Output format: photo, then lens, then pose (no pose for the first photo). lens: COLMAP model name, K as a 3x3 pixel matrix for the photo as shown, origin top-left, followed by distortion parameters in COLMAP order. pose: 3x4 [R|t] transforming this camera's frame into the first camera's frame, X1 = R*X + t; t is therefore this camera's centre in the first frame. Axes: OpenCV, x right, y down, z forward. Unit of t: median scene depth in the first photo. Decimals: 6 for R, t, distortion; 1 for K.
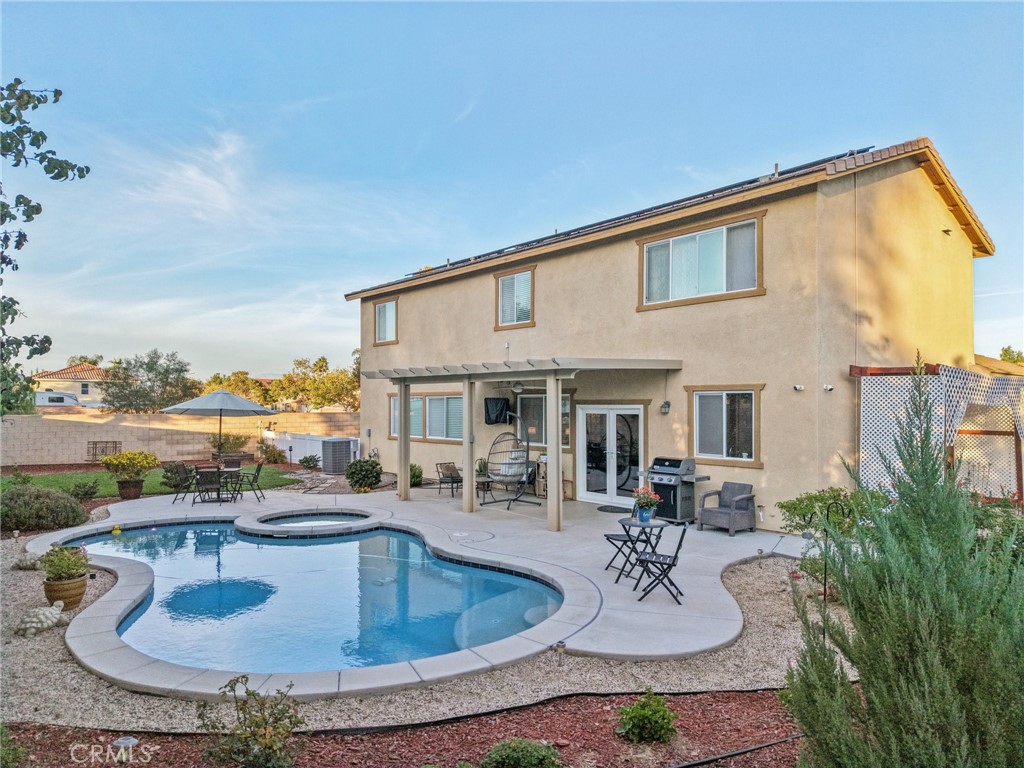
lens RADIAL K [[703.0, 0, 515.2], [0, 703.0, 376.8], [0, 0, 1]] dist [0.042645, -0.000910]
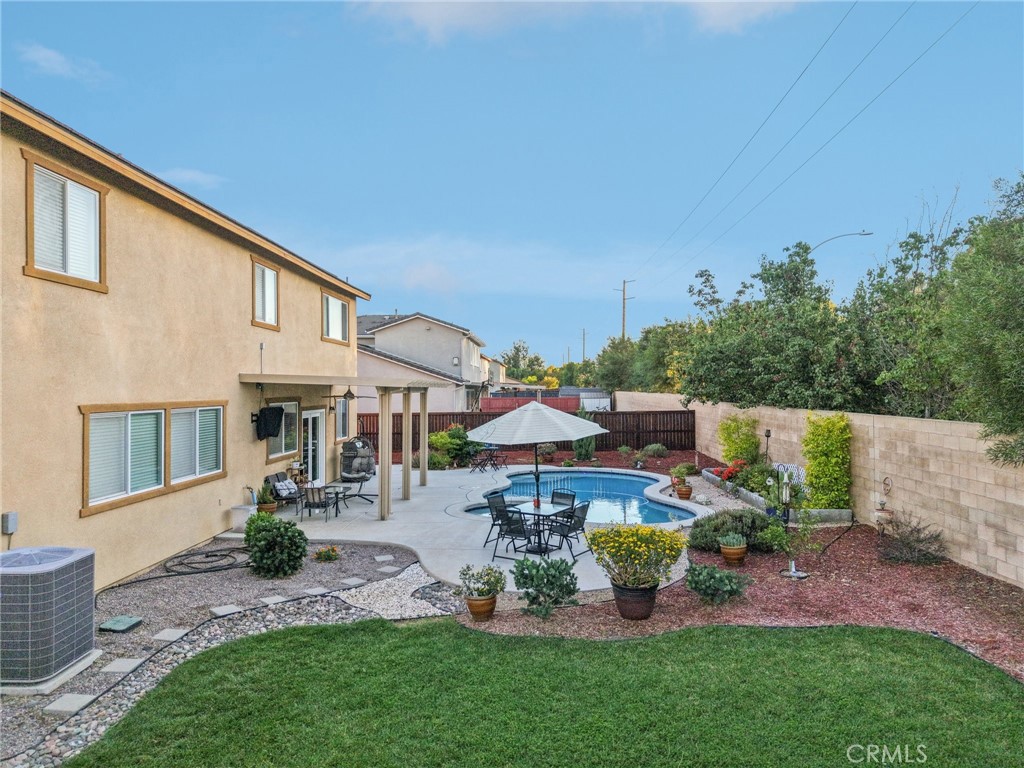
lens RADIAL K [[696.4, 0, 512.0], [0, 696.4, 384.0], [0, 0, 1]] dist [-0.003022, -0.001969]
pose [[-0.739248, -0.016457, 0.673232, -1.020521], [-0.056495, 0.997693, -0.037647, 0.020816], [-0.671060, -0.065865, -0.738472, 1.768657]]
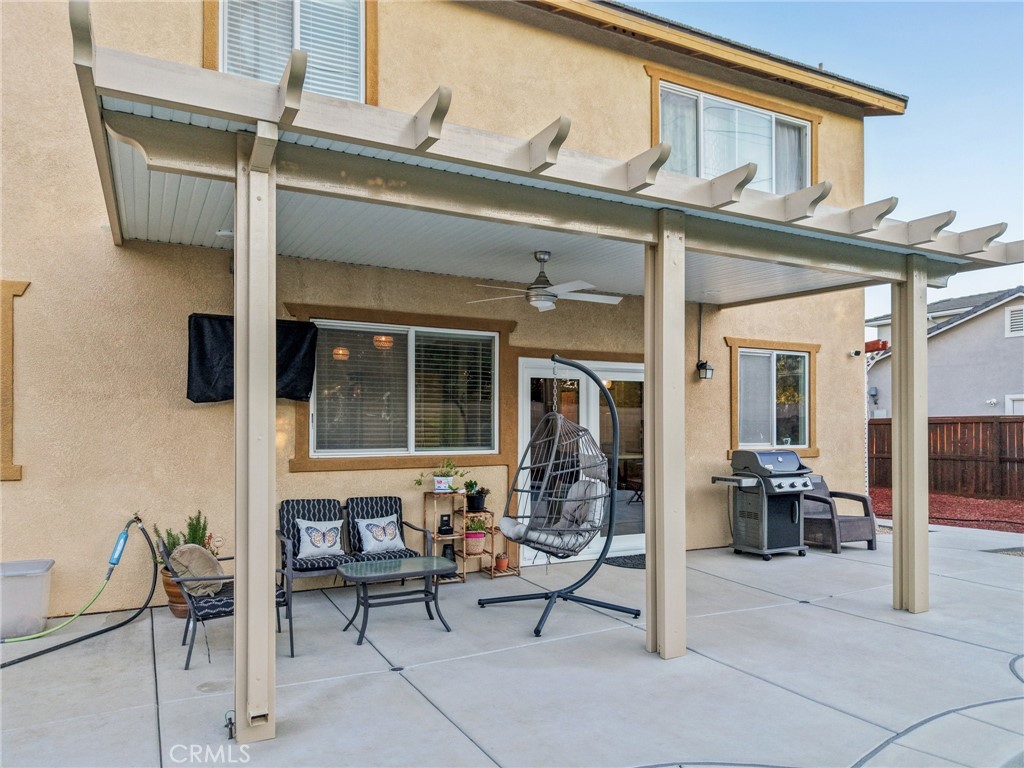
lens RADIAL K [[696.4, 0, 512.0], [0, 696.4, 384.0], [0, 0, 1]] dist [-0.003022, -0.001969]
pose [[0.253922, 0.022178, 0.966971, -0.386184], [-0.060761, 0.998128, -0.006937, 0.066207], [-0.965314, -0.056993, 0.254794, 0.968752]]
